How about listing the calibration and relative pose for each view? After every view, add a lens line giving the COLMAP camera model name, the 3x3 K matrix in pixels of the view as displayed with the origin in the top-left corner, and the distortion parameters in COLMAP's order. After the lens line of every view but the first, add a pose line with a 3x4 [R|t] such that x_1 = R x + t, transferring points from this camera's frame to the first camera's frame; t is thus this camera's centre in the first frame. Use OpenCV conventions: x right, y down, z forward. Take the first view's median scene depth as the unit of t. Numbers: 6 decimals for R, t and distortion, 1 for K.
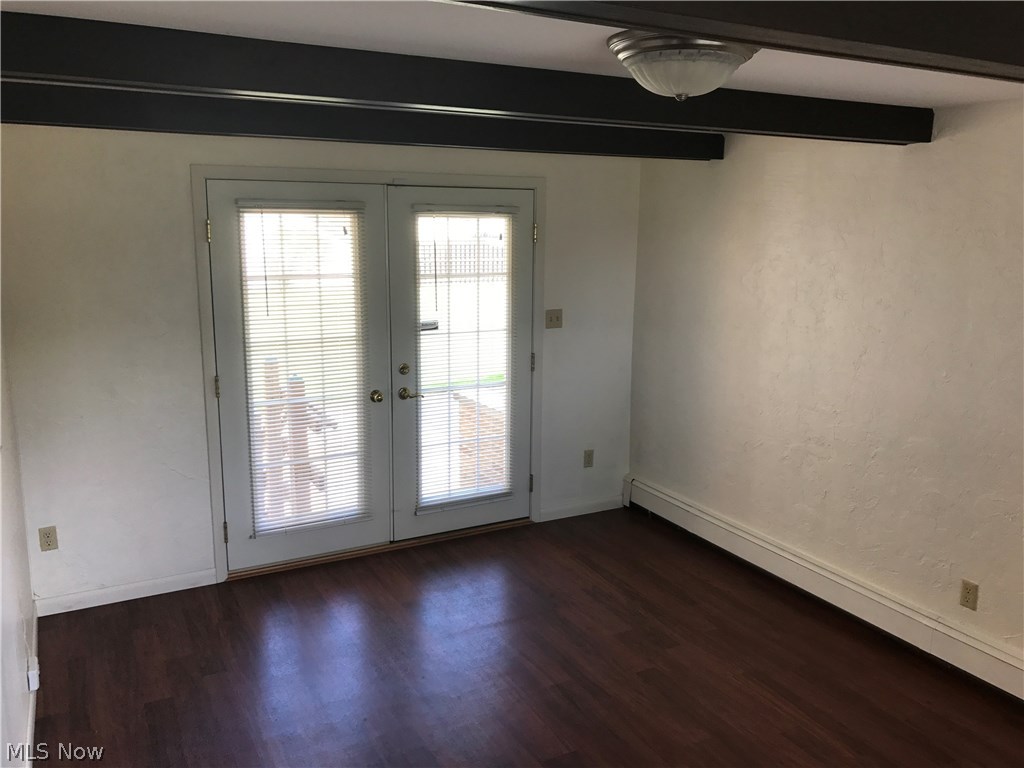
lens RADIAL K [[835.0, 0, 510.9], [0, 835.0, 369.5], [0, 0, 1]] dist [0.037154, -0.055857]
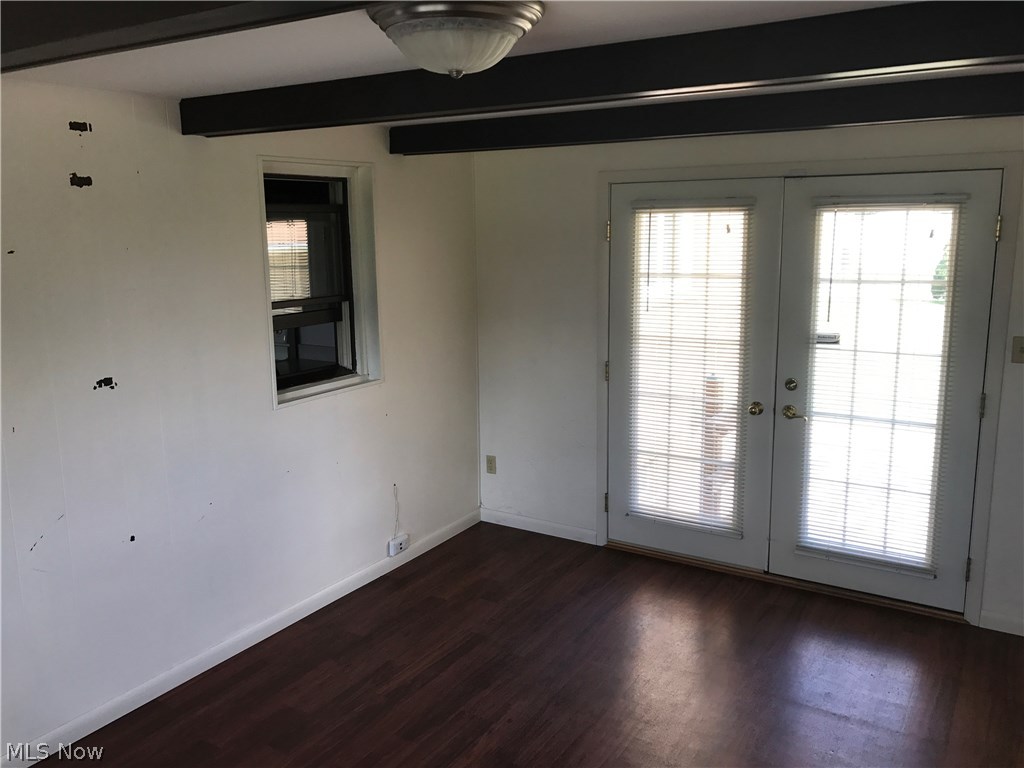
lens RADIAL K [[835.0, 0, 510.9], [0, 835.0, 369.5], [0, 0, 1]] dist [0.037154, -0.055857]
pose [[0.489797, 0.133612, -0.861538, 0.500488], [-0.135950, 0.987804, 0.075904, -0.044084], [0.861172, 0.079948, 0.501987, 0.305365]]
